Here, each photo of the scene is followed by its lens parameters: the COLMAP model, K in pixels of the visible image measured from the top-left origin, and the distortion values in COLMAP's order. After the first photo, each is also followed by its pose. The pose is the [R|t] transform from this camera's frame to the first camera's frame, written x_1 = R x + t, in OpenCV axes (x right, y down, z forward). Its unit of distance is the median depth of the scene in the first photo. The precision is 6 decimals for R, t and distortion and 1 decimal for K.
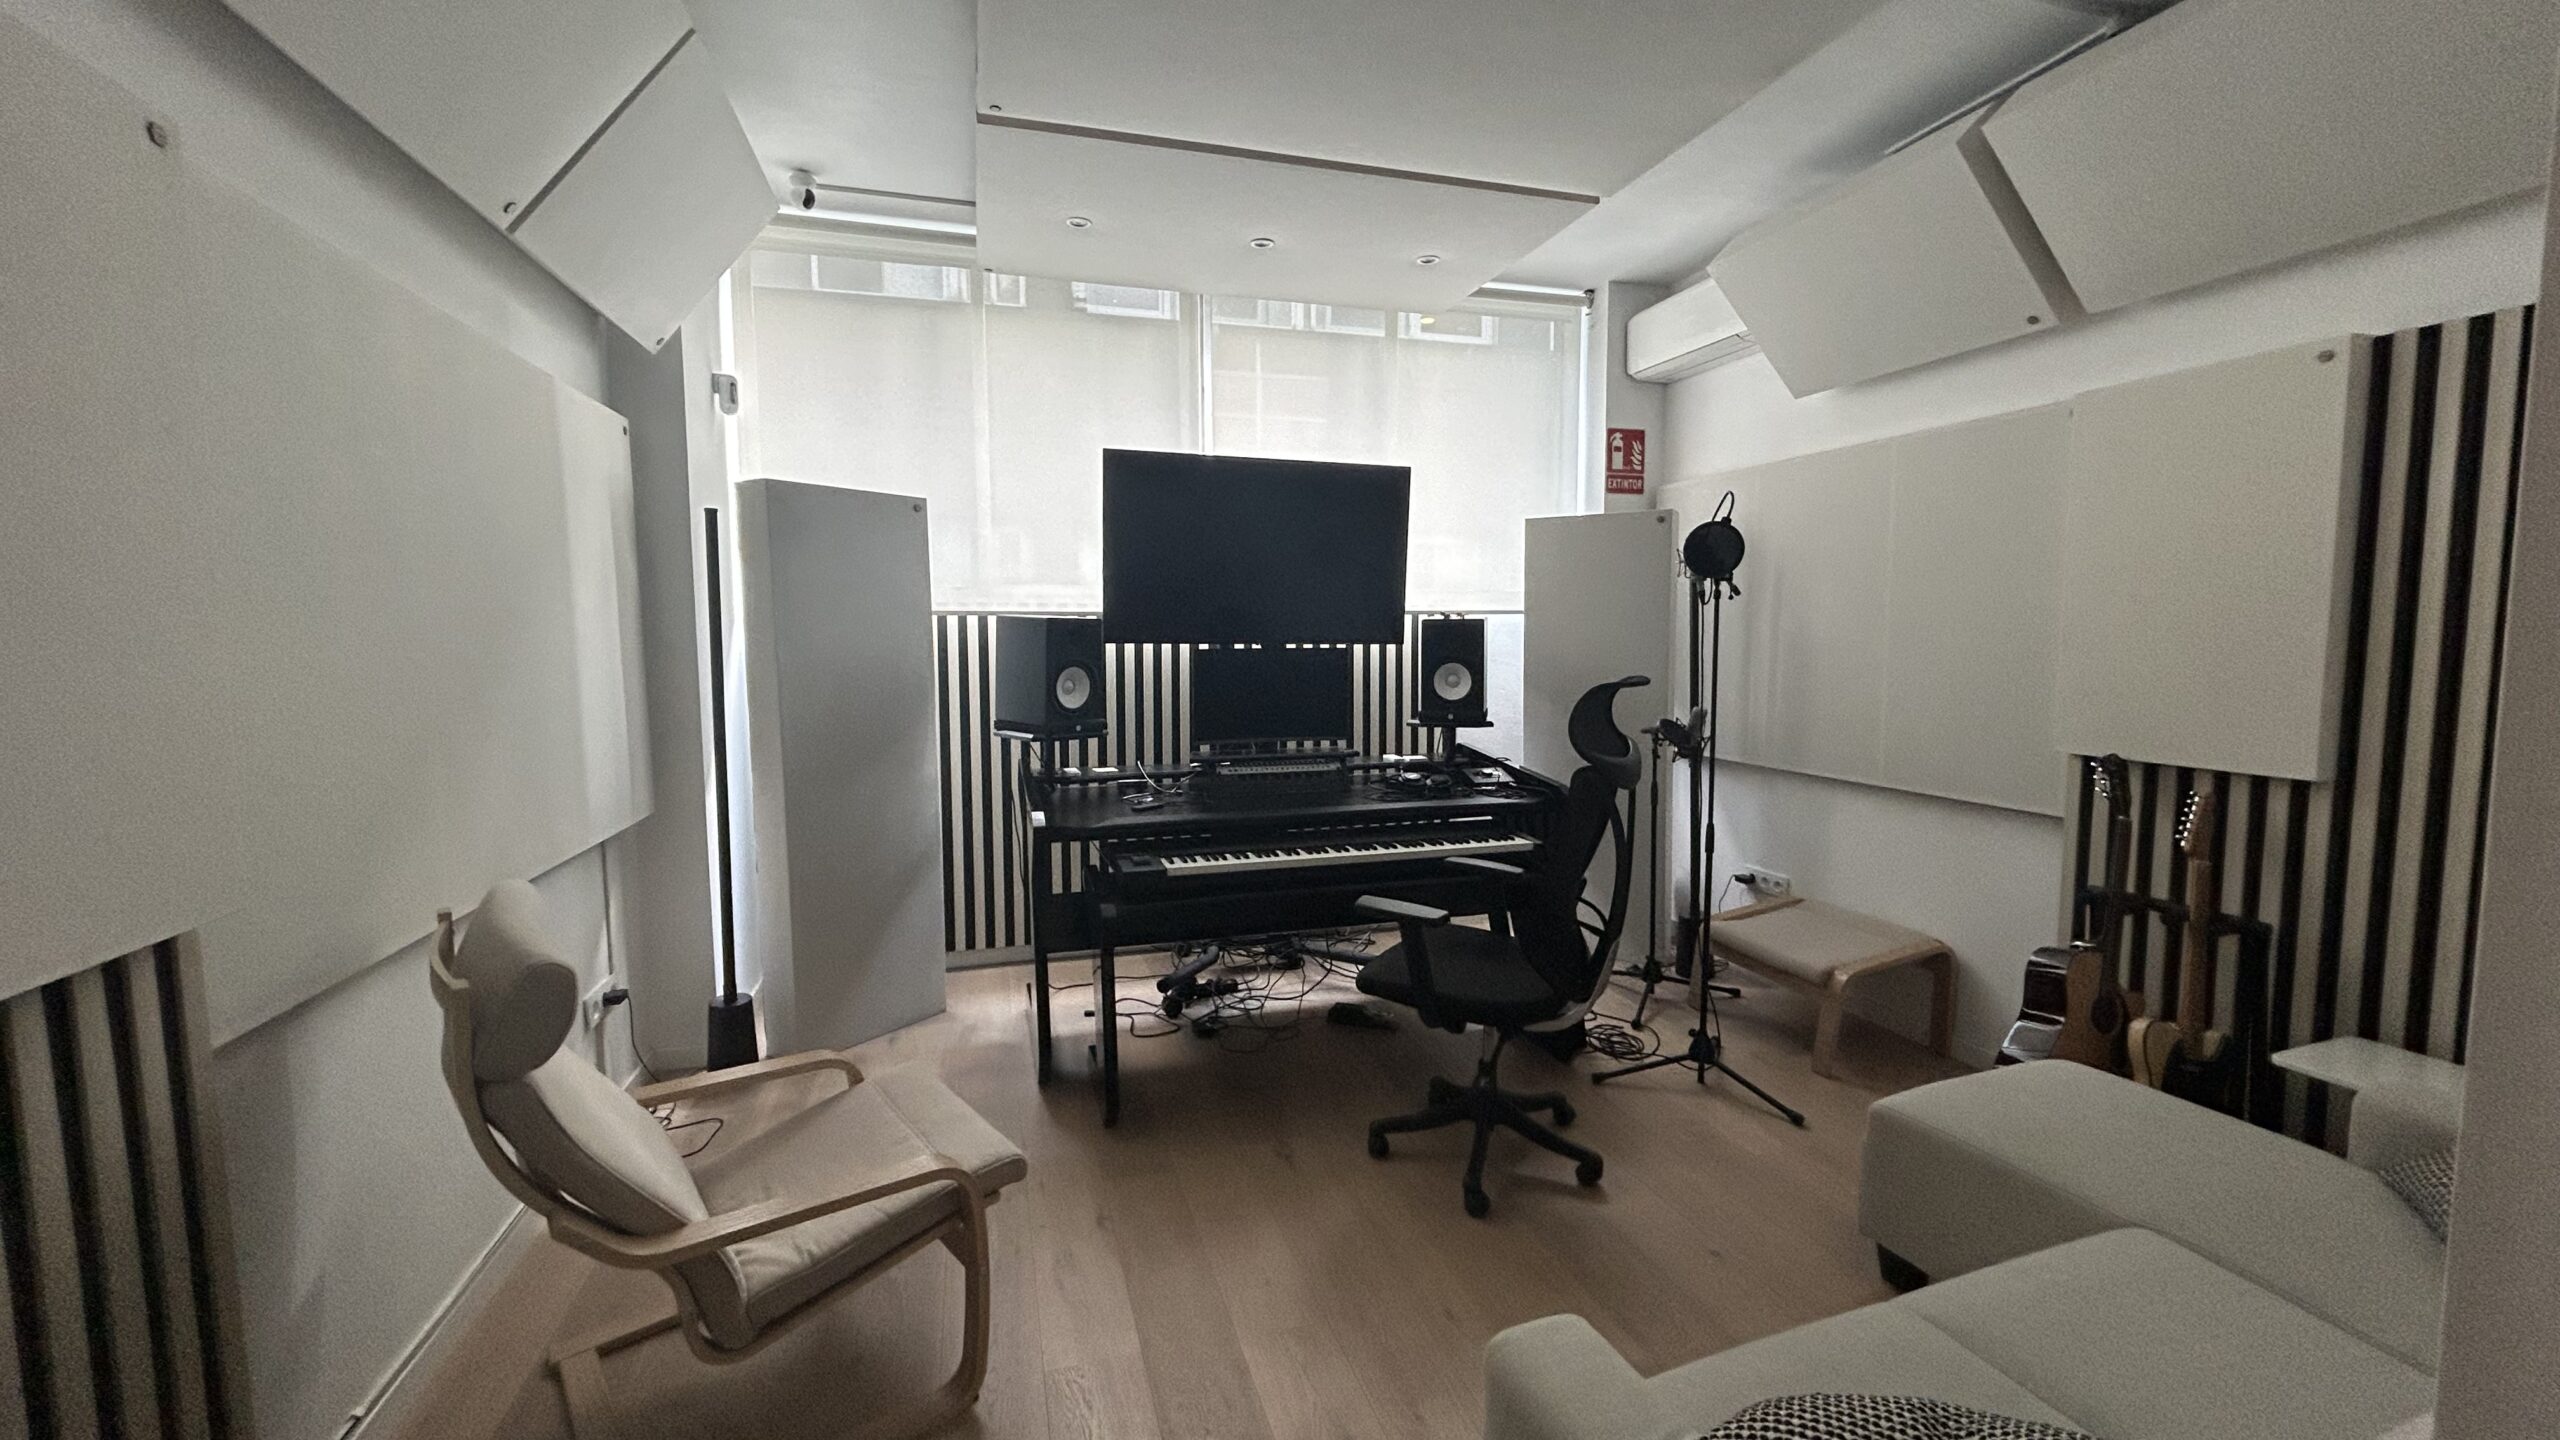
lens RADIAL K [[1004.6, 0, 1283.3], [0, 1004.6, 717.4], [0, 0, 1]] dist [0.003170, 0.000175]
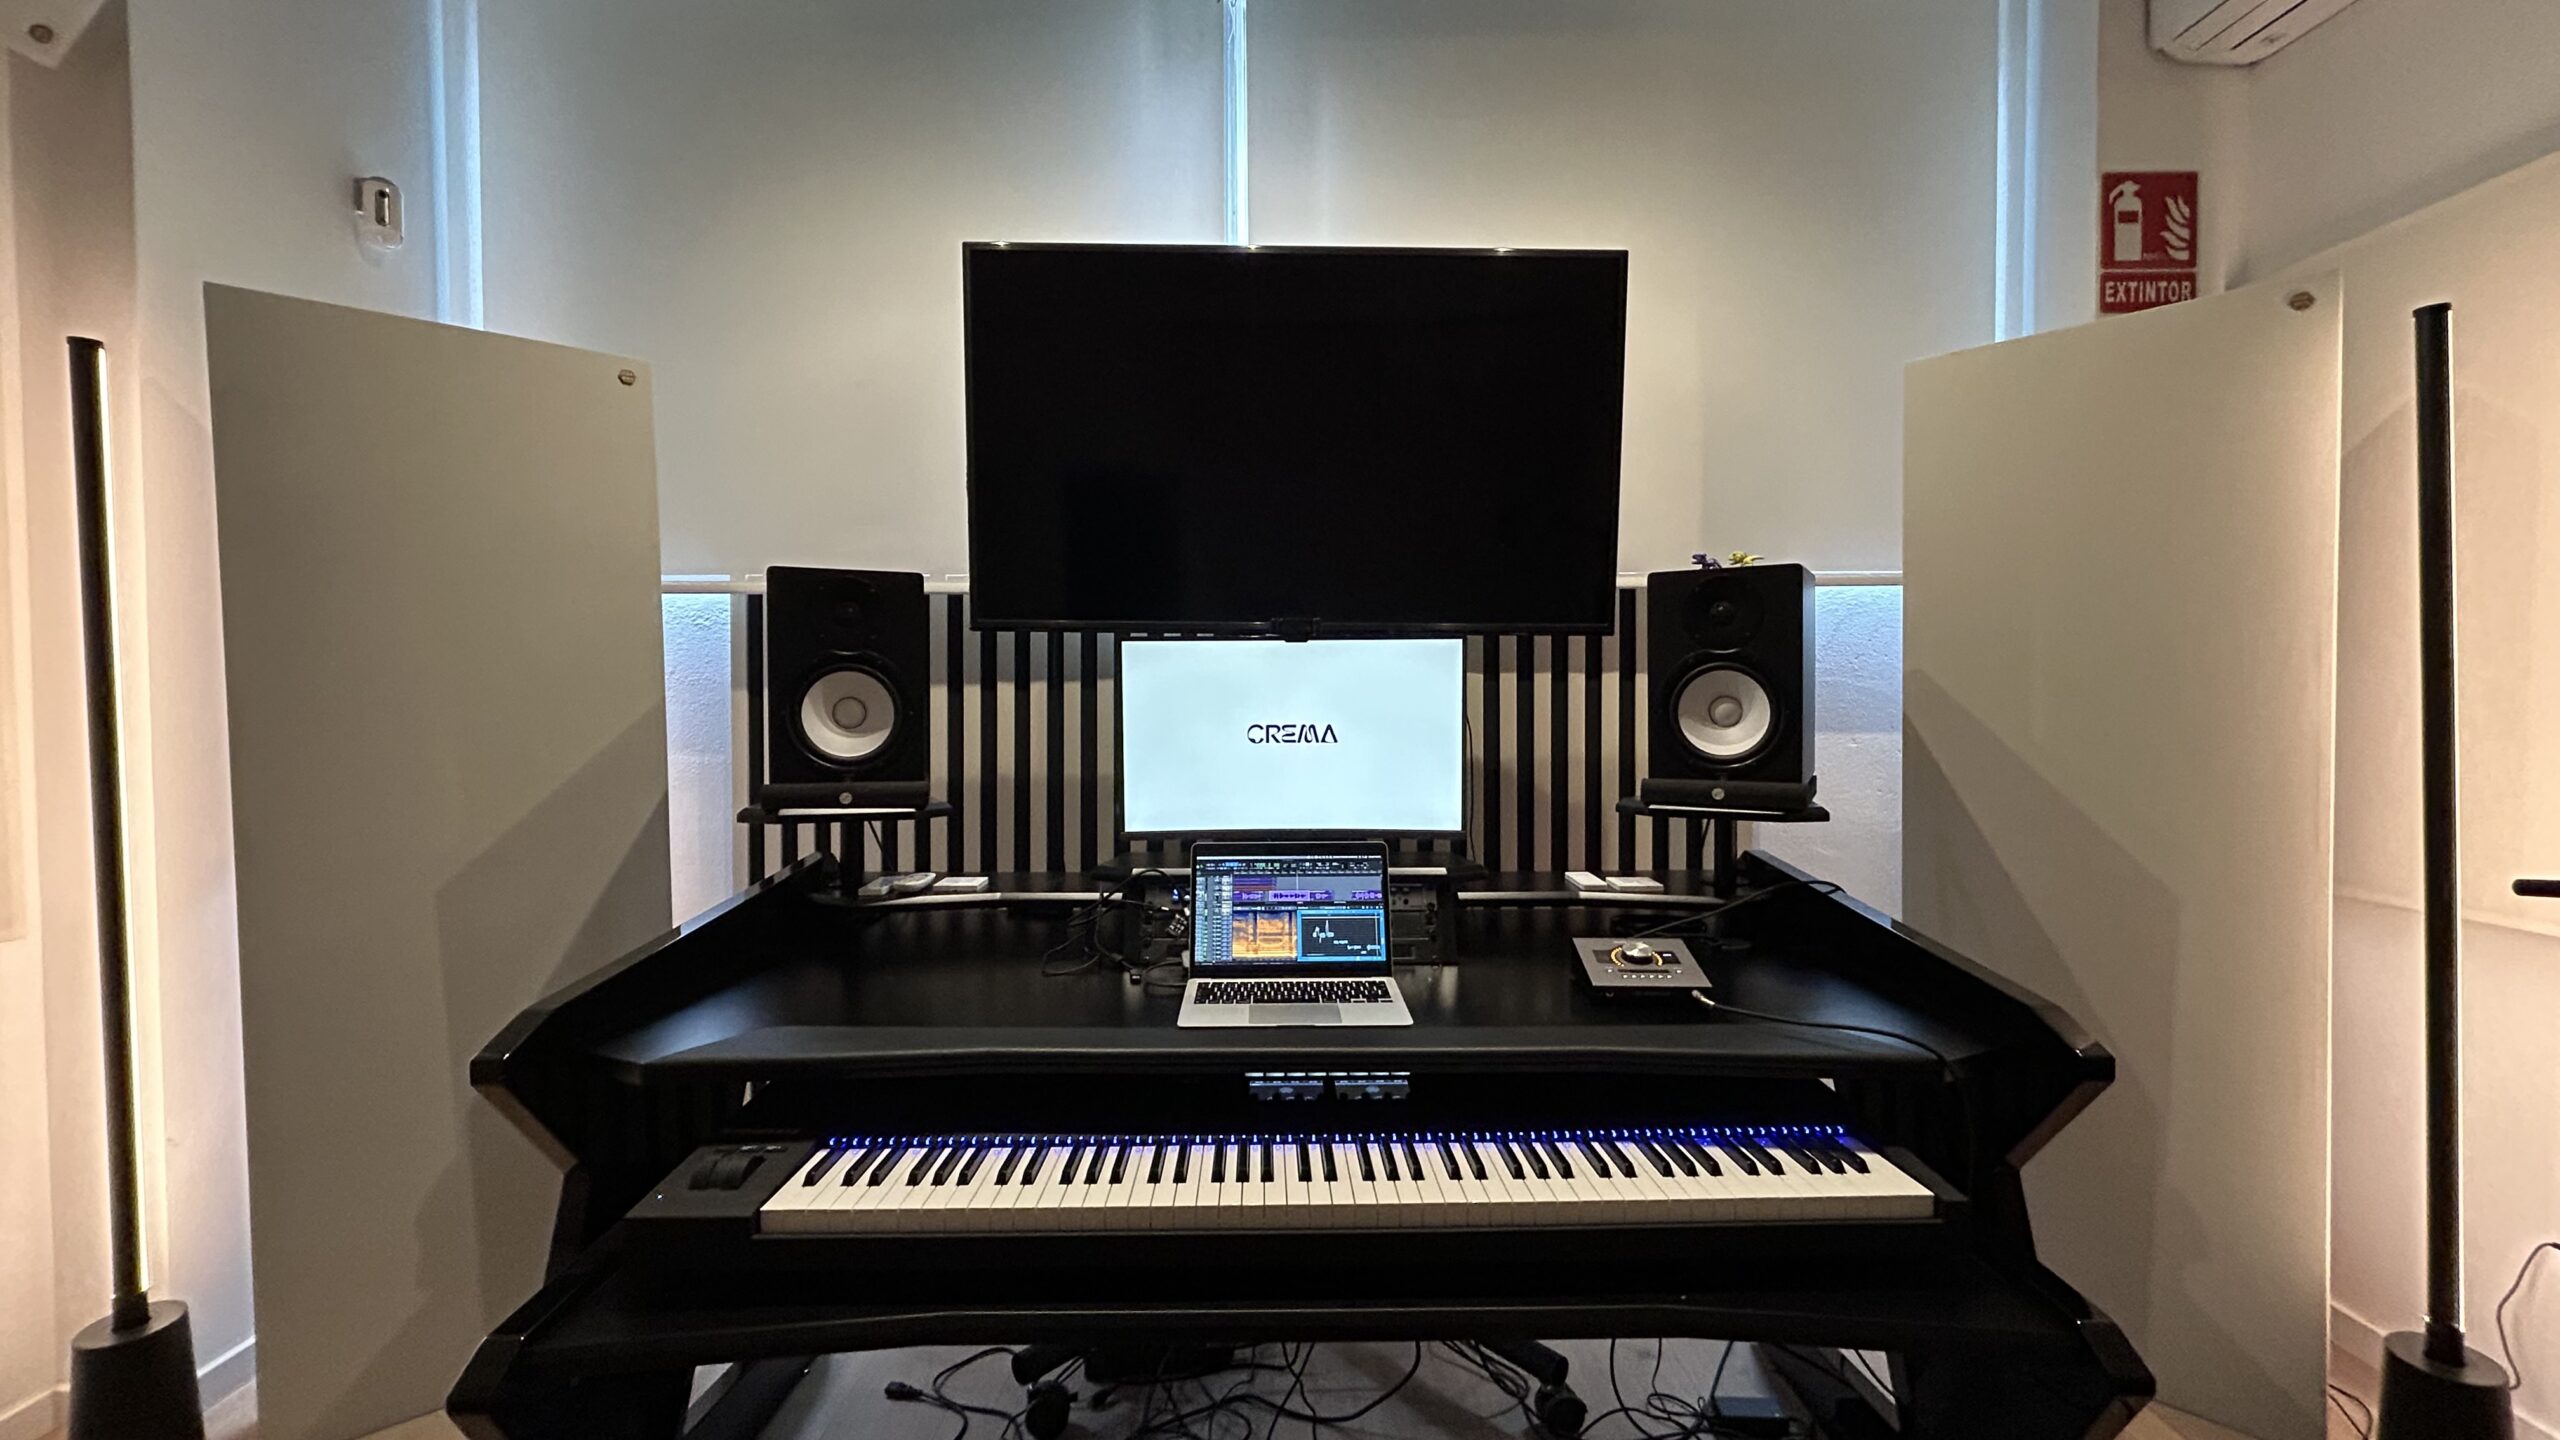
lens RADIAL K [[1004.6, 0, 1279.4], [0, 1004.6, 725.3], [0, 0, 1]] dist [0.003170, 0.000175]
pose [[0.957948, 0.005905, -0.286883, 0.097366], [-0.026633, 0.997302, -0.068405, 0.004139], [0.285705, 0.073170, 0.955520, 0.474732]]
